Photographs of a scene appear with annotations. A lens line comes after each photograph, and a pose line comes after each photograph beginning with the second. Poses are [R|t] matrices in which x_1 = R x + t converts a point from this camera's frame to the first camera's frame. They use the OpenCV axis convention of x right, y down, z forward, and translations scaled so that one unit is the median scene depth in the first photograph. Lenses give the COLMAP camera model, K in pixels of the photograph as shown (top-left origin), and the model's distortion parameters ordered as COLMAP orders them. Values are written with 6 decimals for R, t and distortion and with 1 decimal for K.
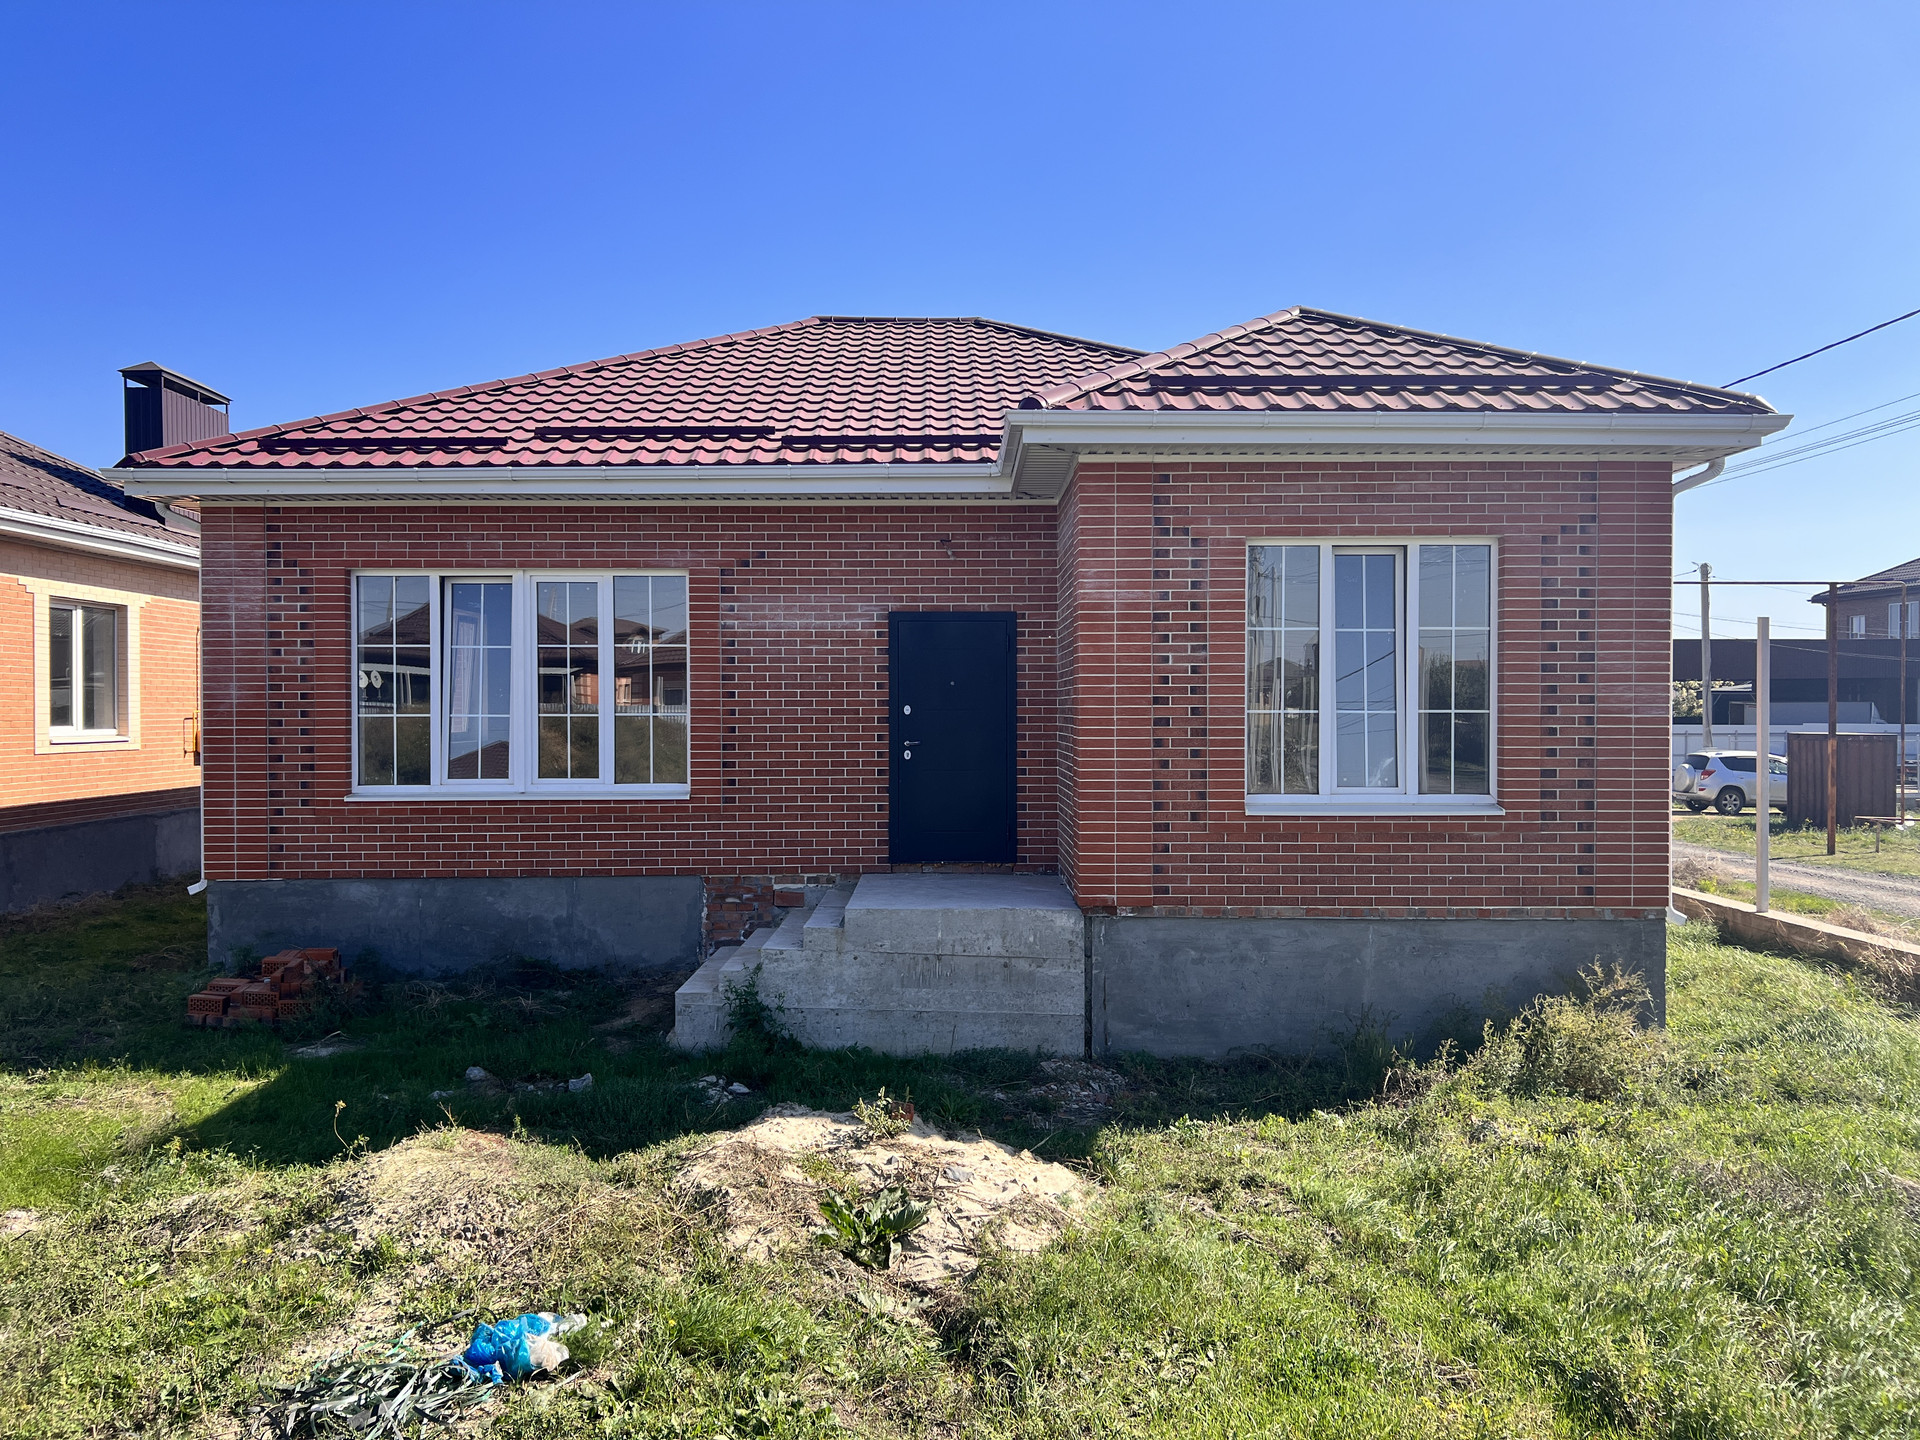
lens RADIAL K [[1459.2, 0, 944.6], [0, 1459.2, 711.1], [0, 0, 1]] dist [0.015535, -0.022271]
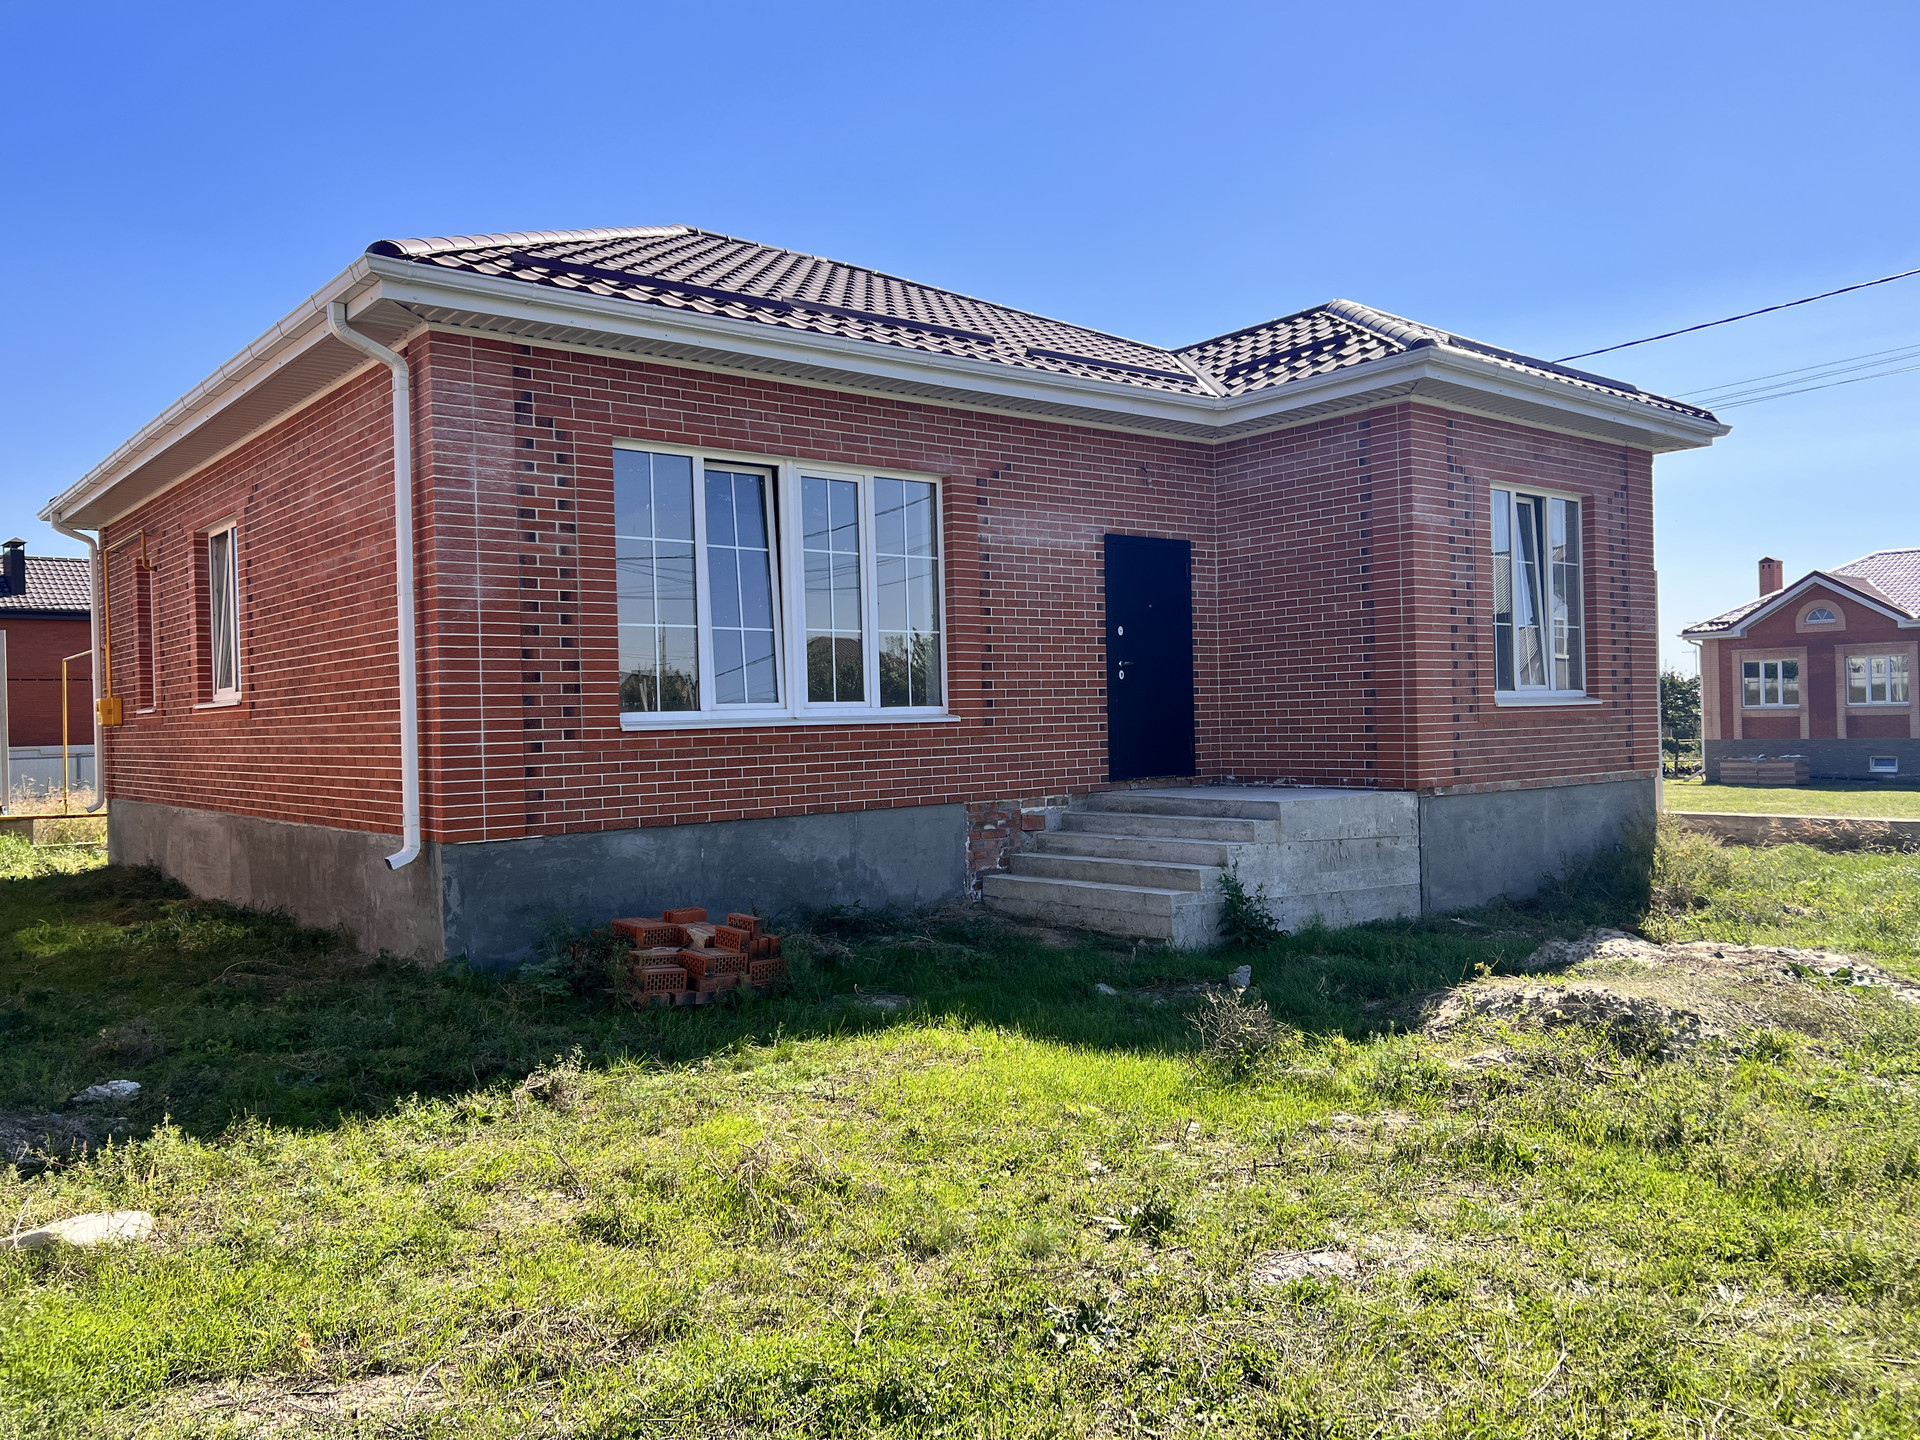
lens RADIAL K [[1459.2, 0, 942.0], [0, 1459.2, 726.1], [0, 0, 1]] dist [0.015535, -0.022271]
pose [[0.783278, -0.019220, 0.621375, -0.761964], [0.023963, 0.999713, 0.000715, 0.062362], [-0.621210, 0.014330, 0.783513, 0.274667]]
